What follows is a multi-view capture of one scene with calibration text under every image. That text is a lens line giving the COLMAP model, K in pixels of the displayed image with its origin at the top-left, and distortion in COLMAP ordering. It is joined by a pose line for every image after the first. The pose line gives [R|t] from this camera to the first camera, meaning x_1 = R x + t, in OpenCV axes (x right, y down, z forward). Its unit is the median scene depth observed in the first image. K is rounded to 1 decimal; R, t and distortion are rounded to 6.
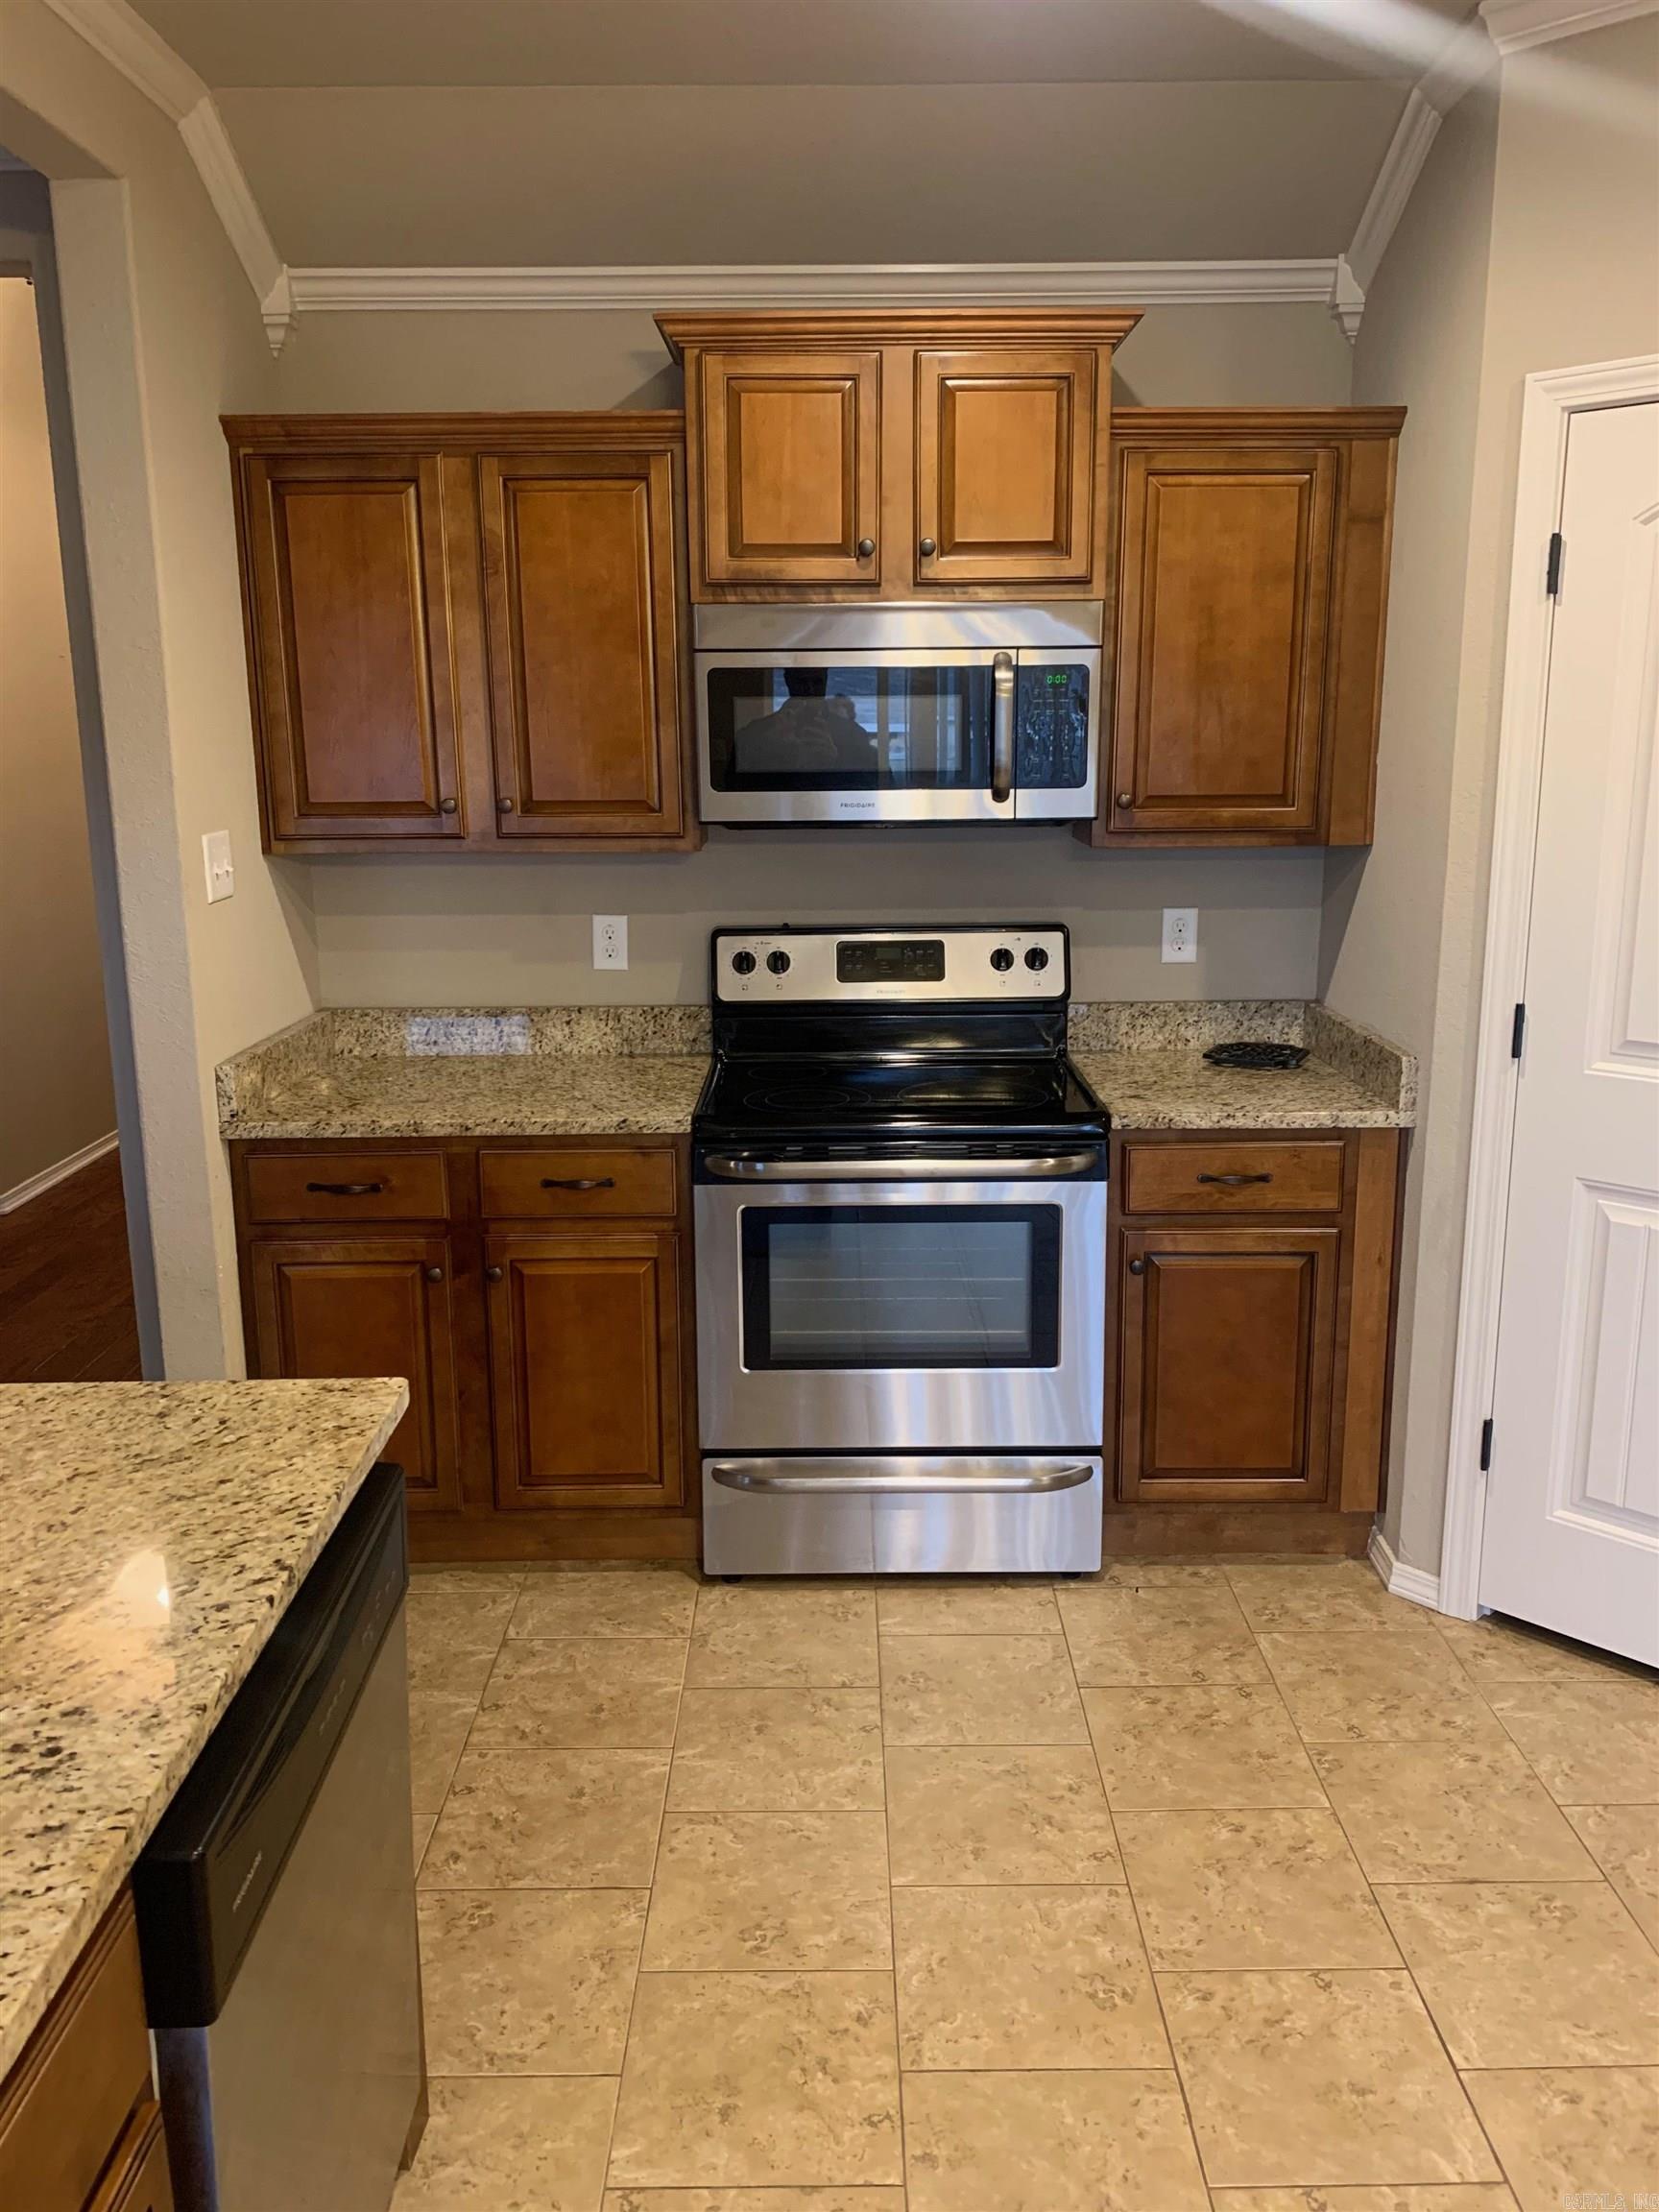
lens RADIAL K [[1658.6, 0, 829.5], [0, 1658.6, 1106.0], [0, 0, 1]] dist [0.002413, -0.058177]
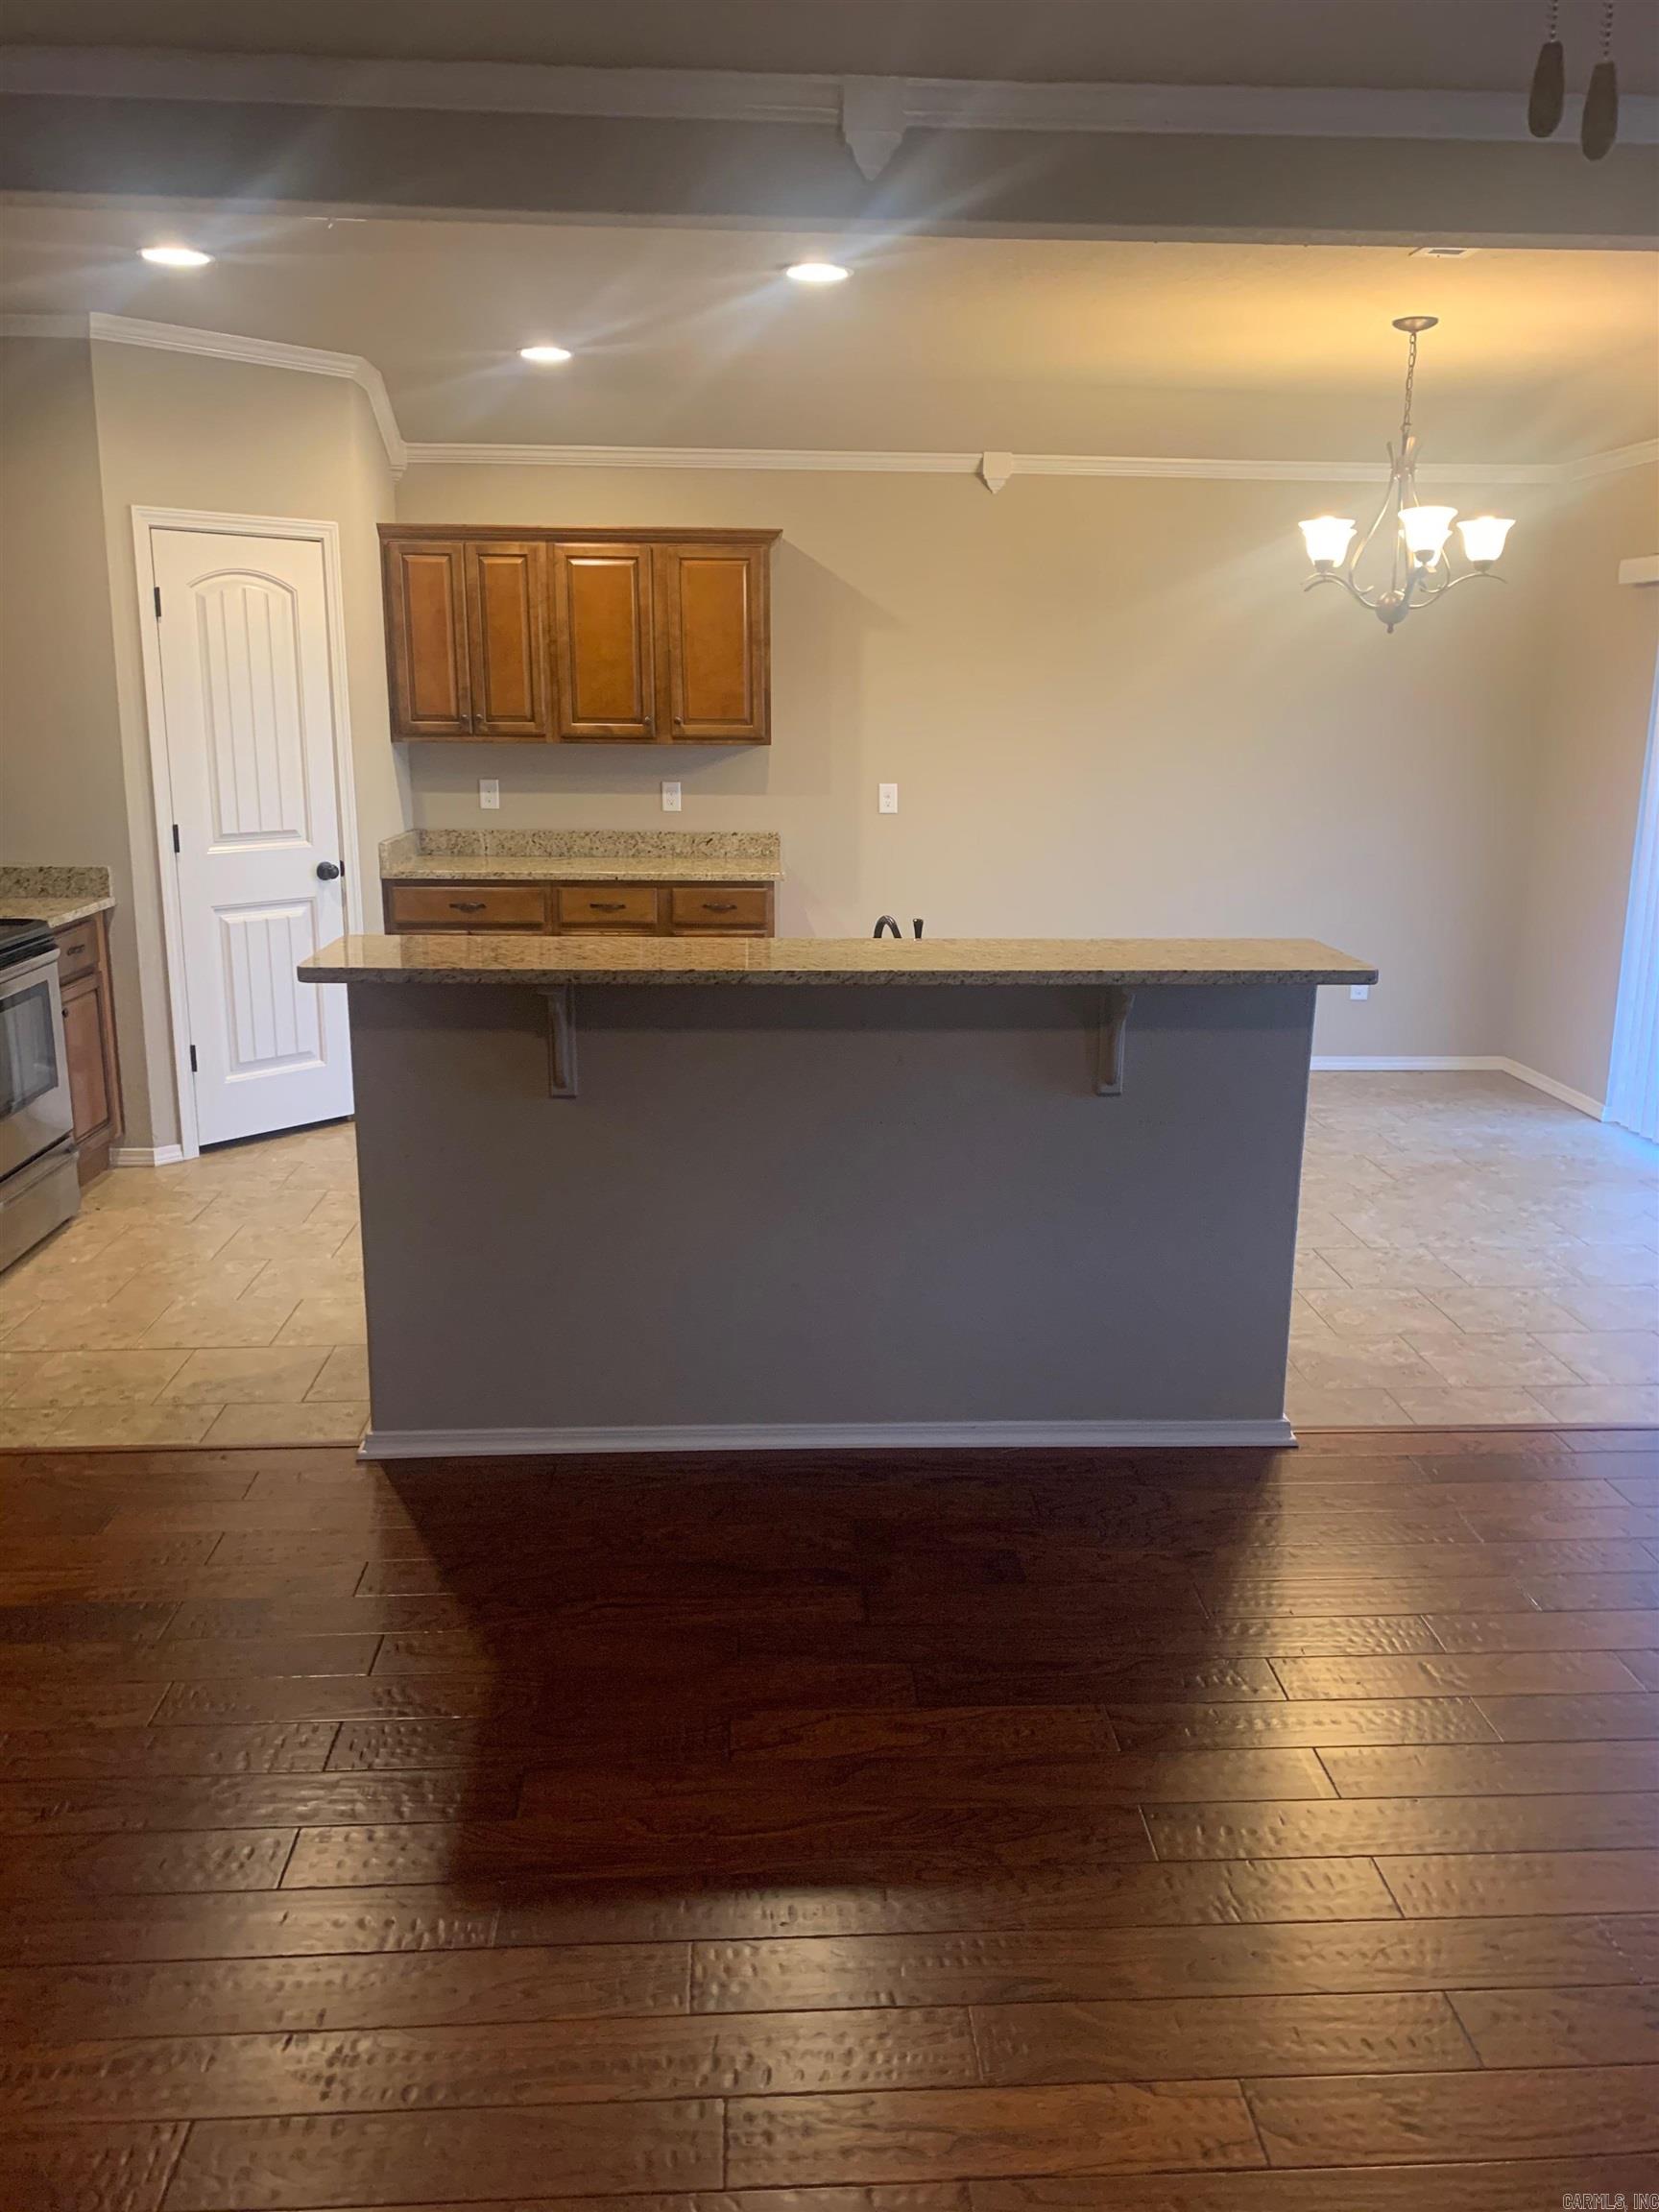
lens RADIAL K [[1695.5, 0, 829.5], [0, 1695.5, 1106.0], [0, 0, 1]] dist [0.010369, -0.000108]
pose [[-0.043343, -0.236089, 0.970764, -1.671113], [0.205963, 0.948693, 0.239917, -0.068595], [-0.977599, 0.210341, 0.007506, 0.292554]]
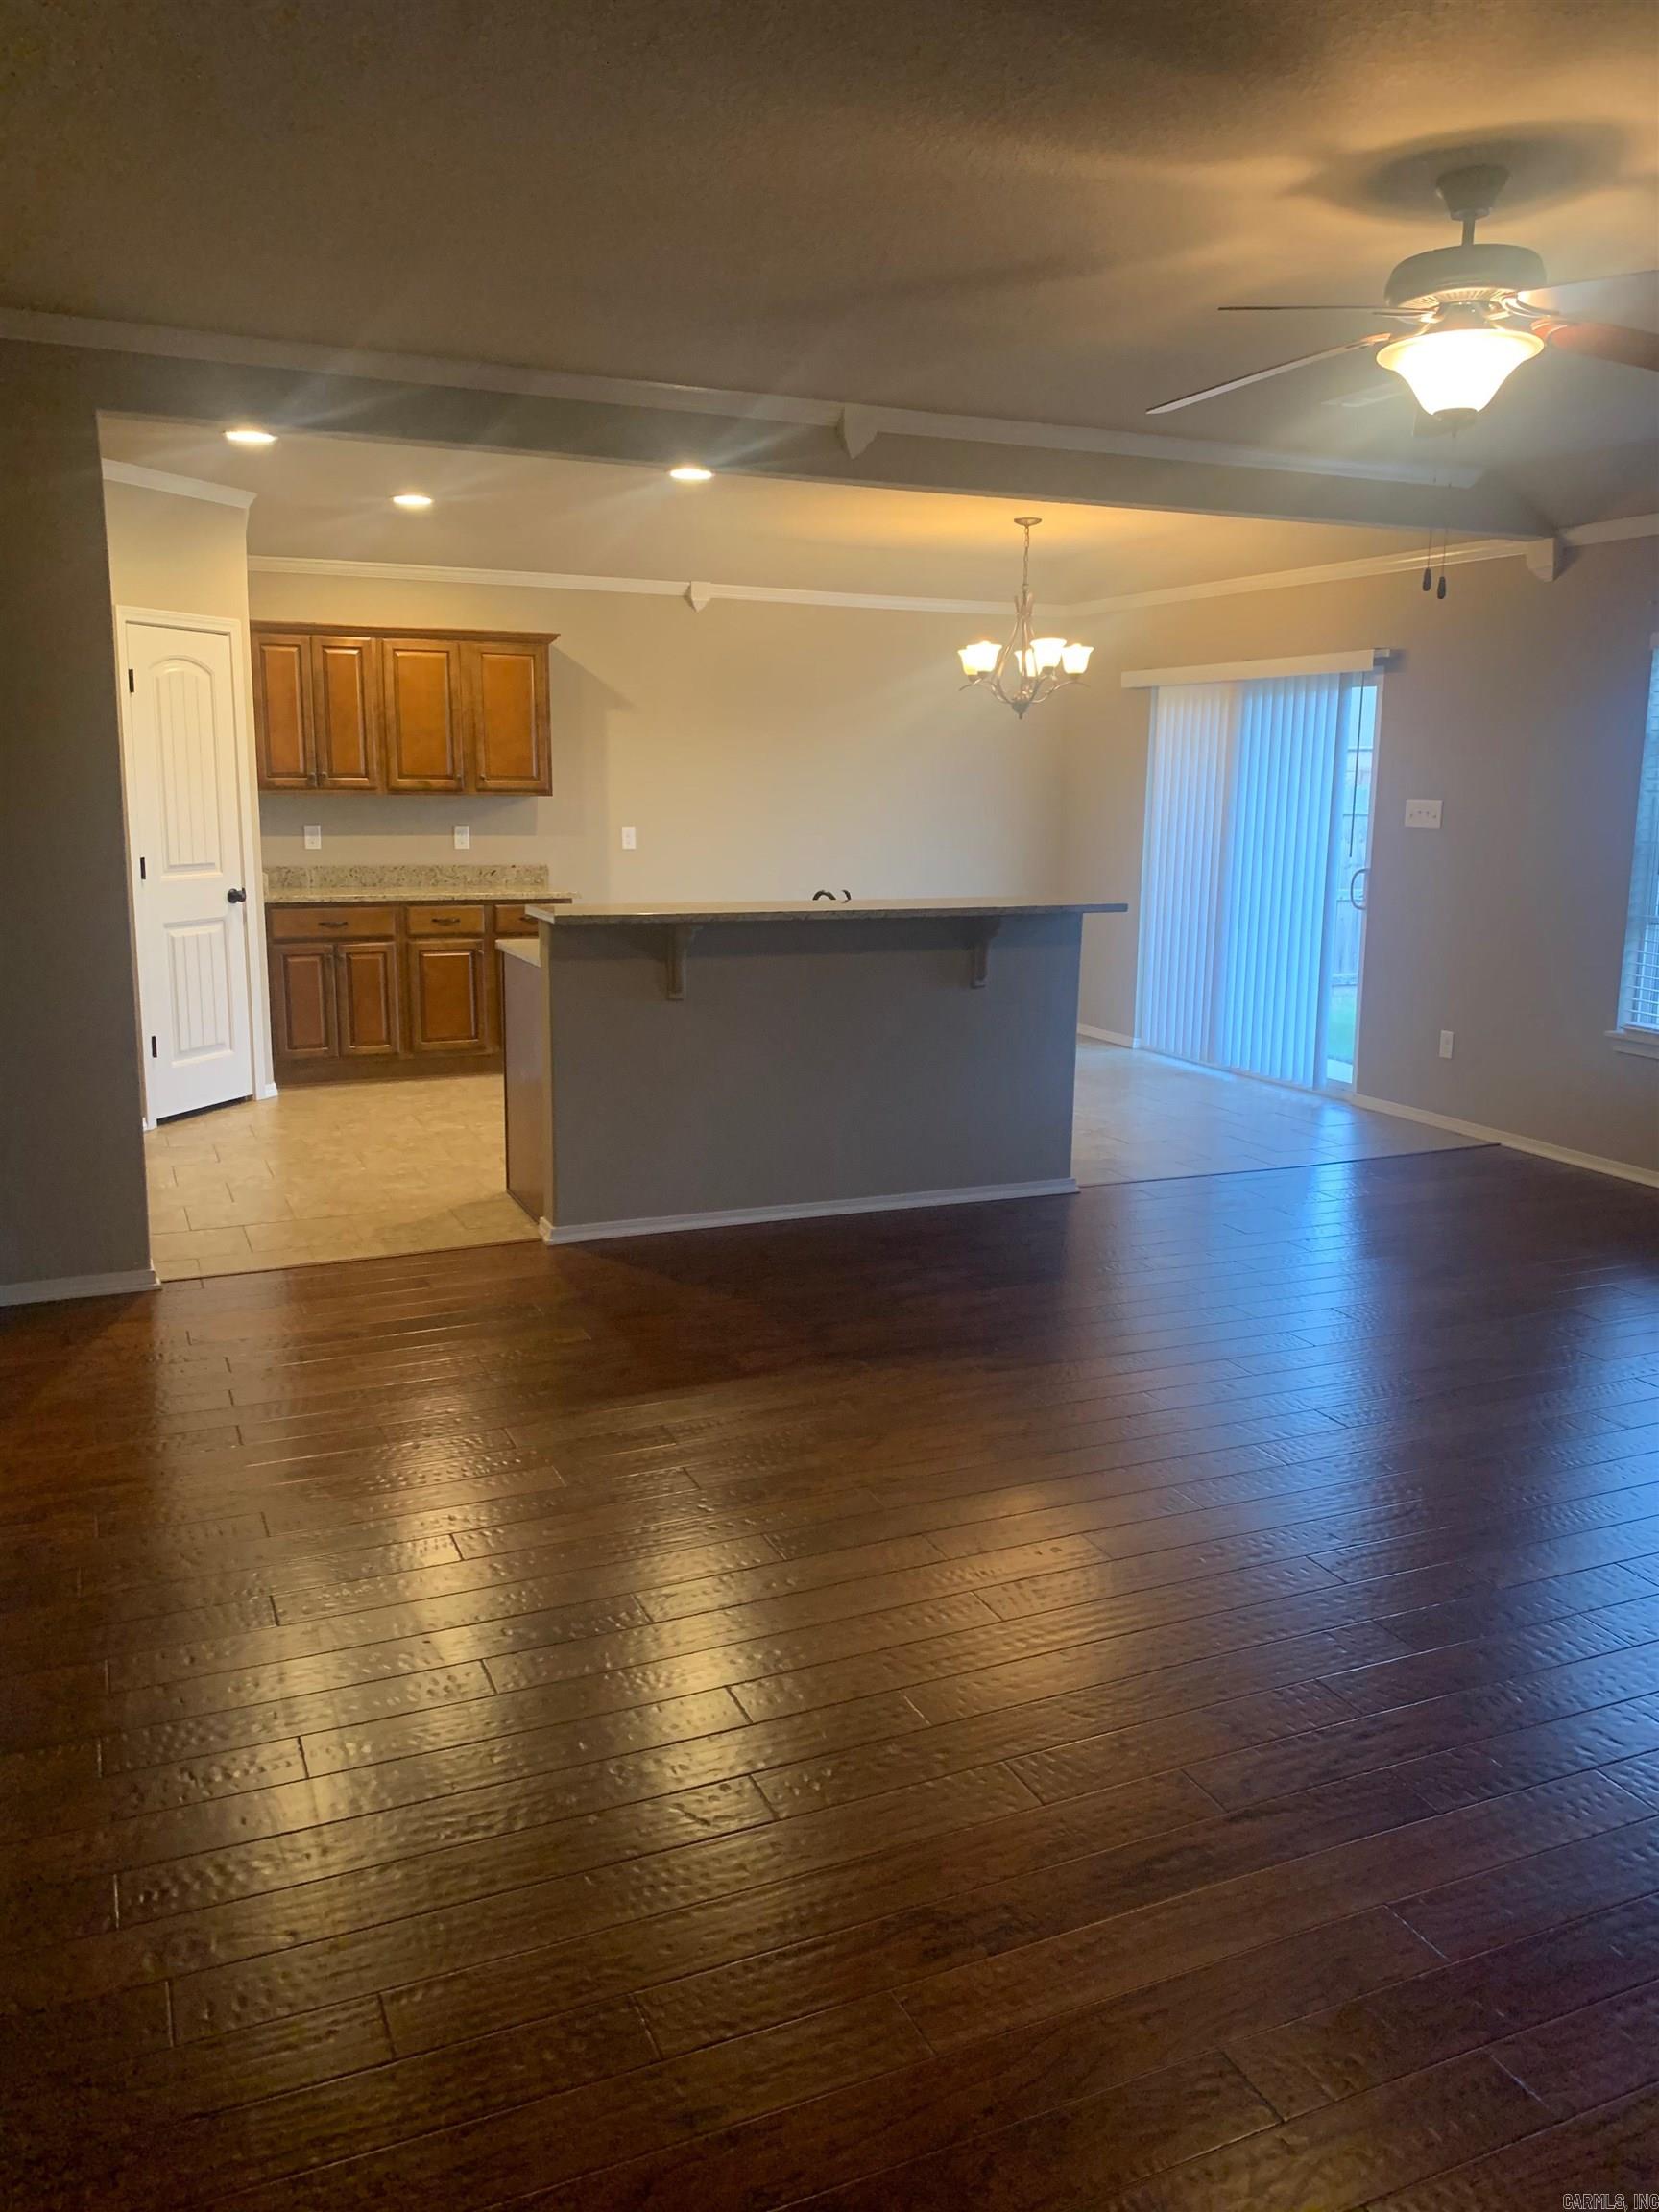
lens RADIAL K [[1658.6, 0, 829.5], [0, 1658.6, 1106.0], [0, 0, 1]] dist [0.002413, -0.058177]
pose [[-0.393274, -0.180828, 0.901464, -2.278413], [0.187247, 0.944168, 0.271083, -0.188518], [-0.900152, 0.275406, -0.337457, 1.018995]]
